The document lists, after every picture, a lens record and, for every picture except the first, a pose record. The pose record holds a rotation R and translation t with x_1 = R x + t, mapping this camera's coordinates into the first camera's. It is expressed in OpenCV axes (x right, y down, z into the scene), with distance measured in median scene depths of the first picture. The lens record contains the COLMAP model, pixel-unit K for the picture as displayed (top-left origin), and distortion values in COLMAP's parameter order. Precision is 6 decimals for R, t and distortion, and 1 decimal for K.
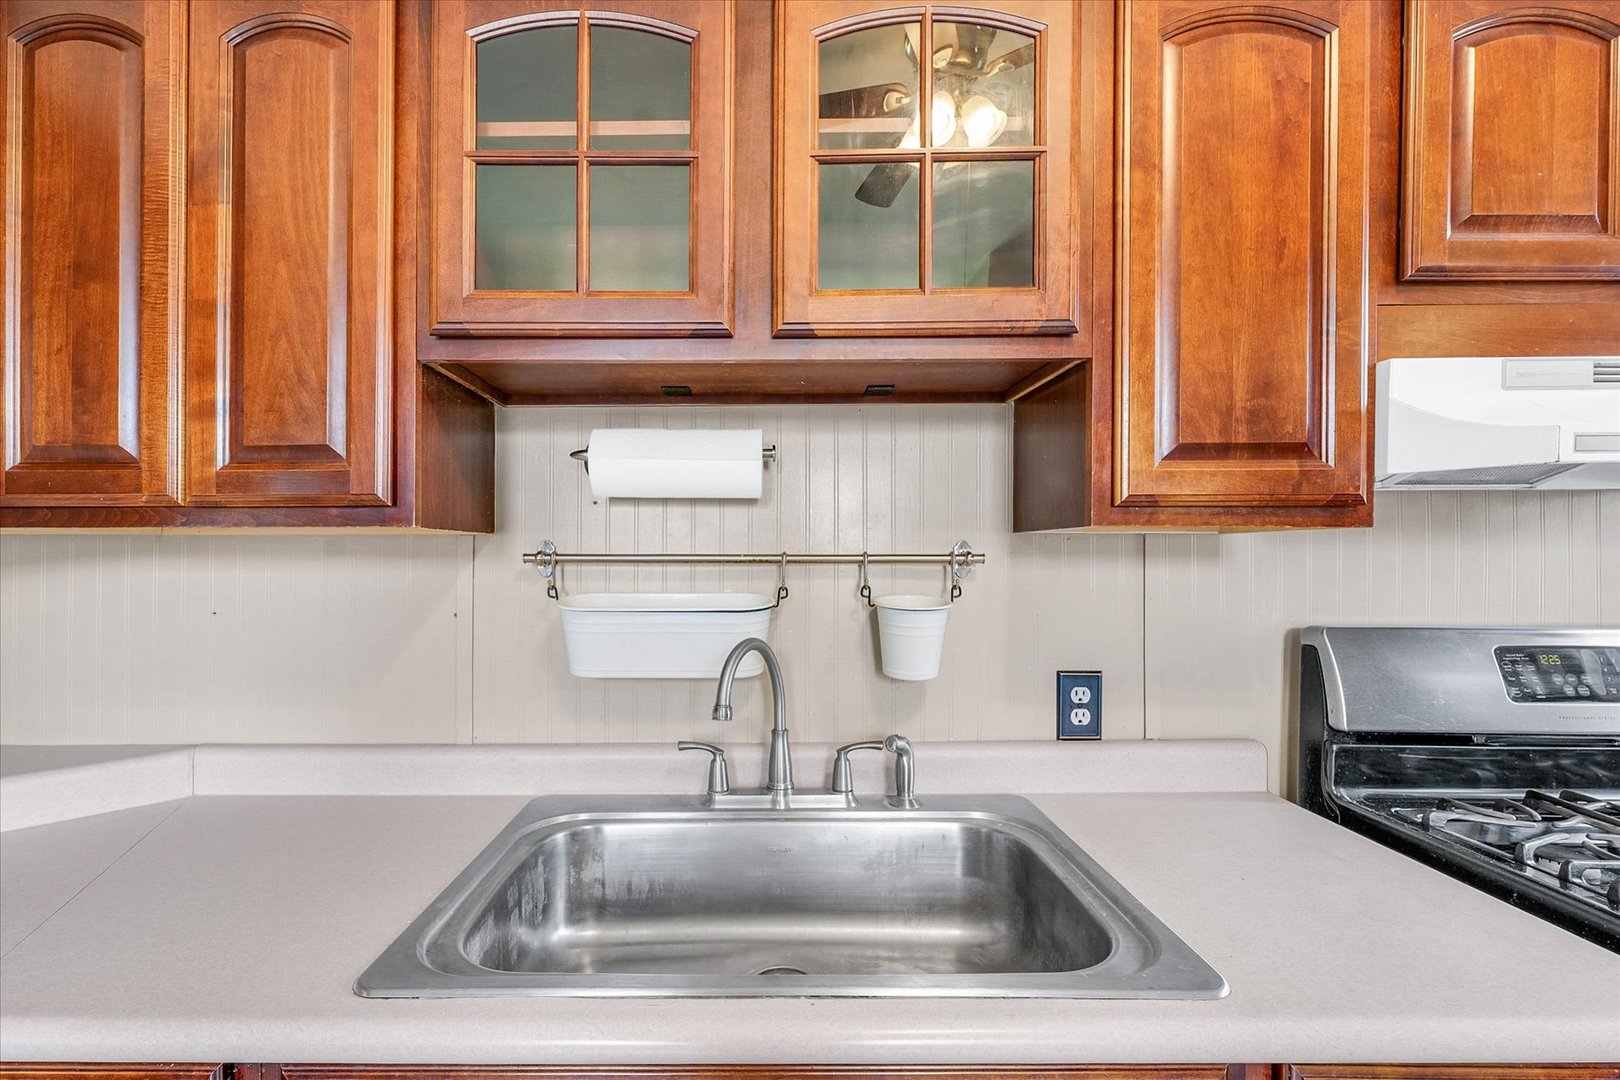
lens RADIAL K [[668.5, 0, 738.3], [0, 668.5, 544.0], [0, 0, 1]] dist [0.003033, 0.000154]
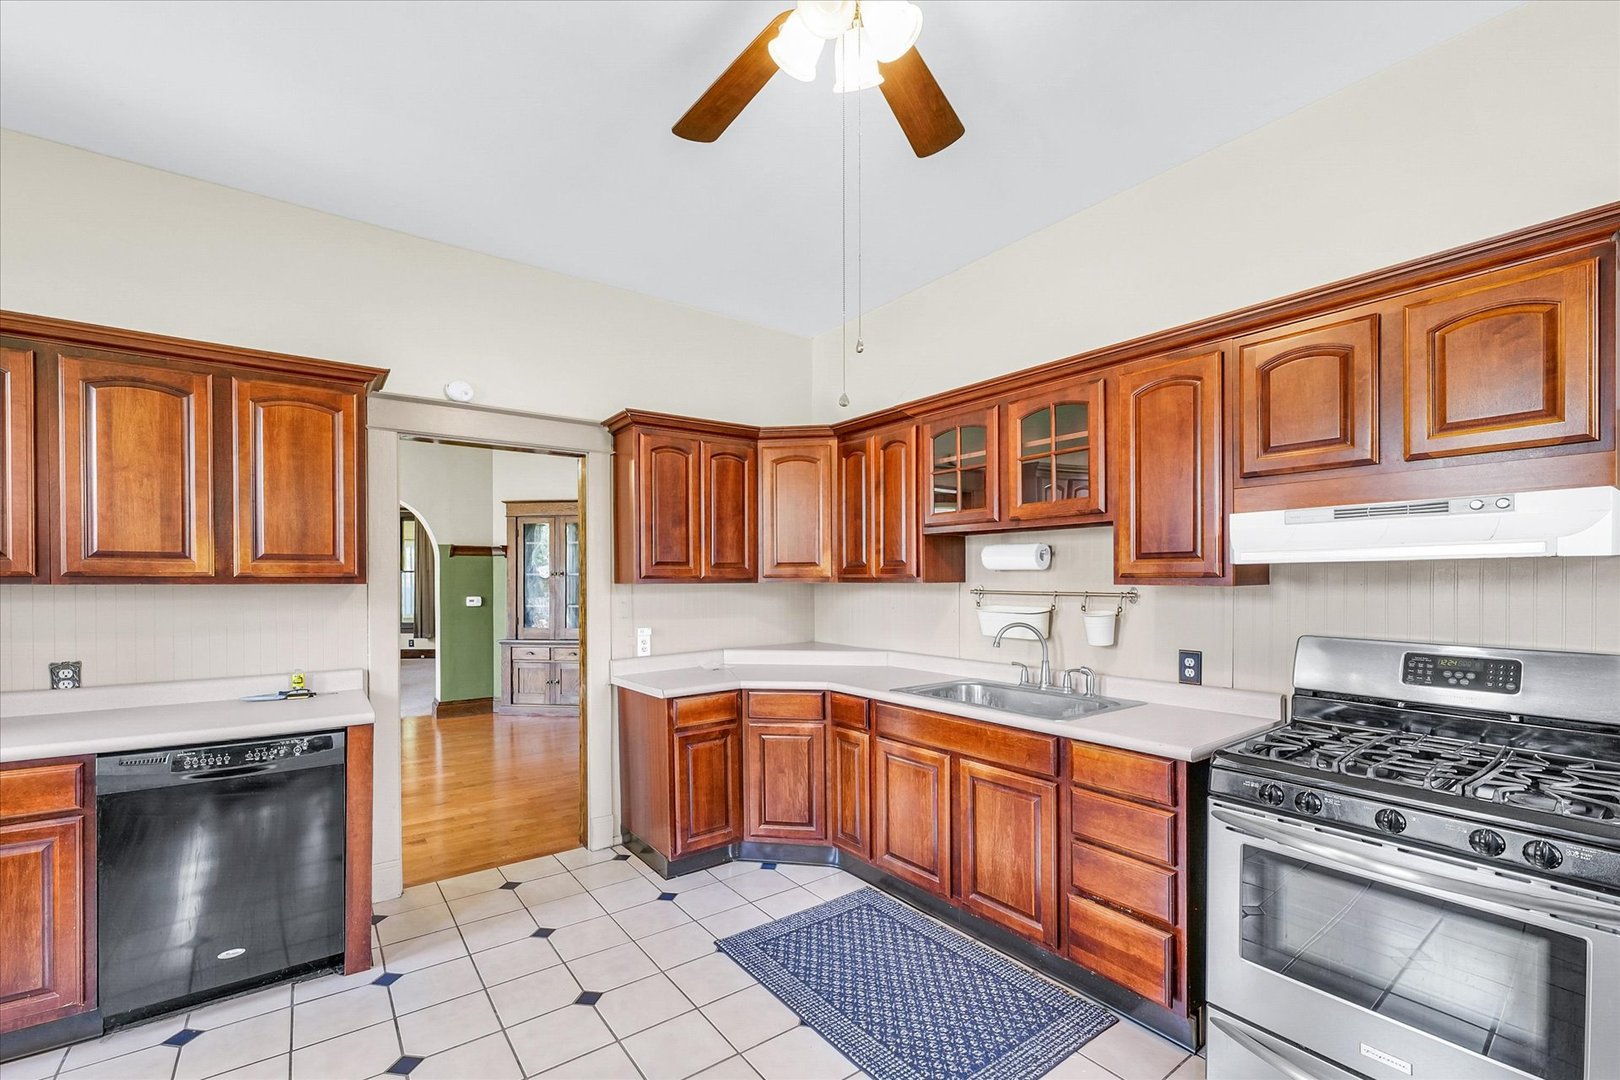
lens RADIAL K [[698.7, 0, 836.0], [0, 698.7, 578.4], [0, 0, 1]] dist [0.000197, 0.000684]
pose [[0.648447, 0.002598, -0.761255, 1.897988], [0.015188, 0.999751, 0.016349, -0.111242], [0.761108, -0.022164, 0.648246, -1.610006]]
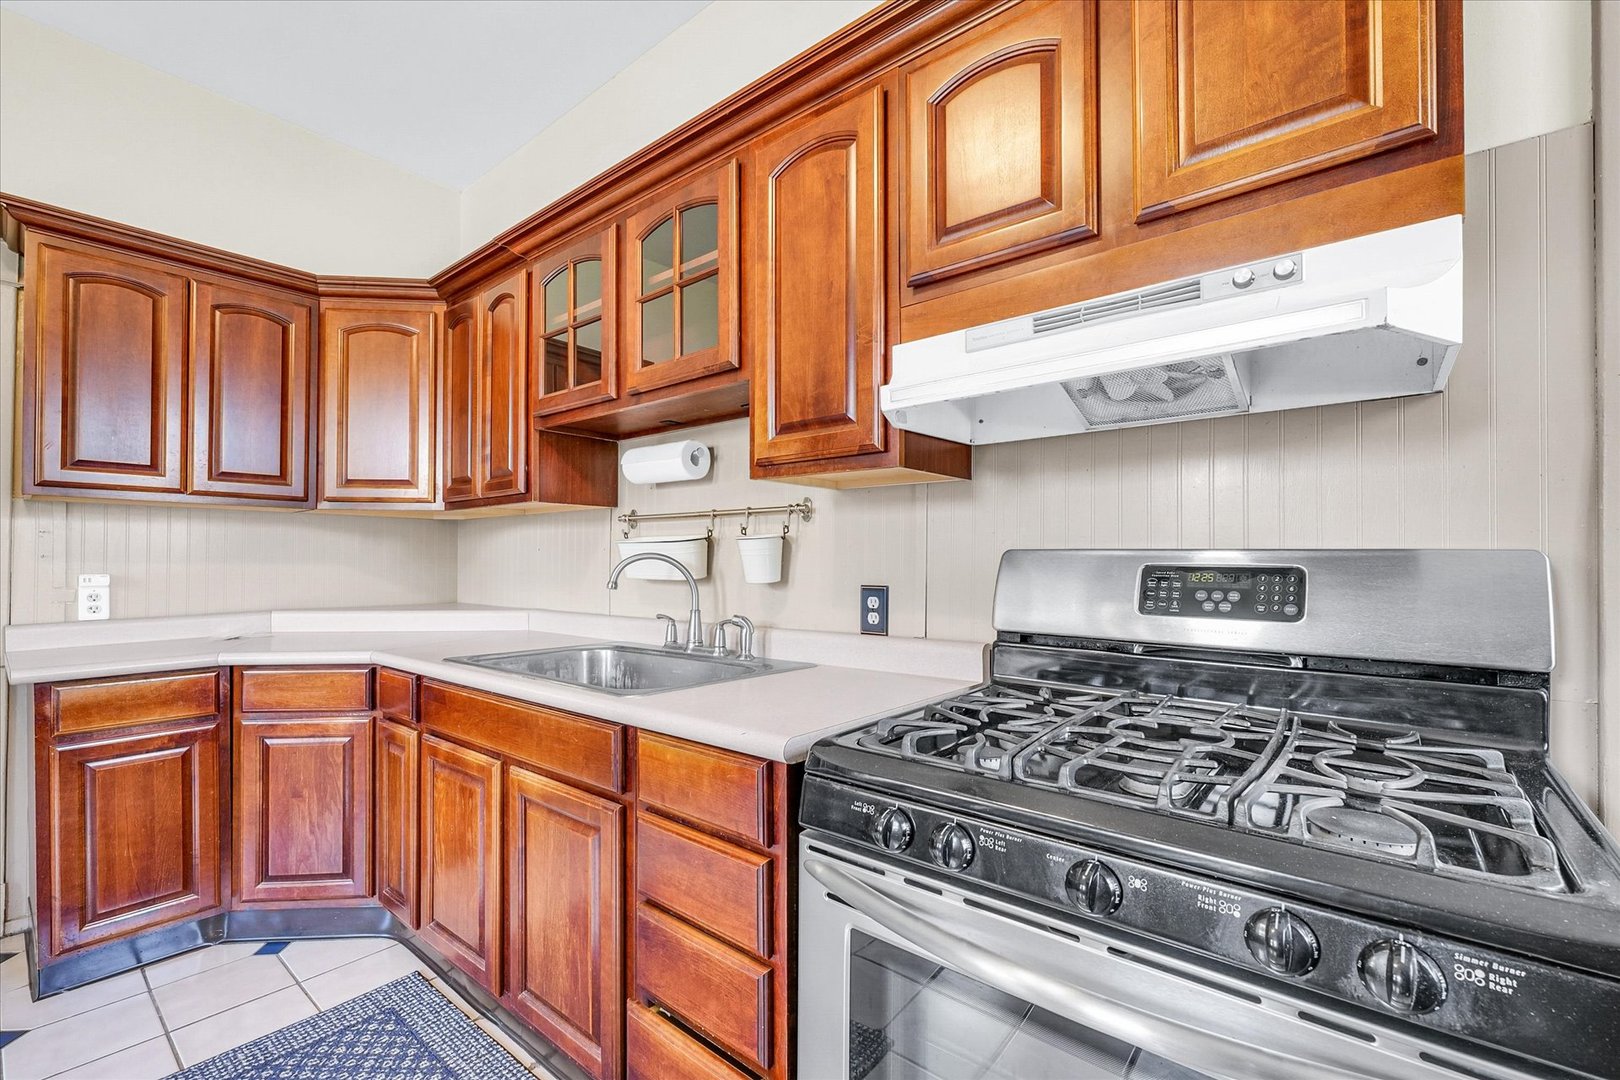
lens RADIAL K [[680.5, 0, 824.5], [0, 680.5, 556.4], [0, 0, 1]] dist [-0.000763, 0.000165]
pose [[0.793633, -0.004302, -0.608382, 1.699397], [0.009795, 0.999936, 0.005707, 0.158686], [0.608318, -0.010488, 0.793624, -0.245377]]
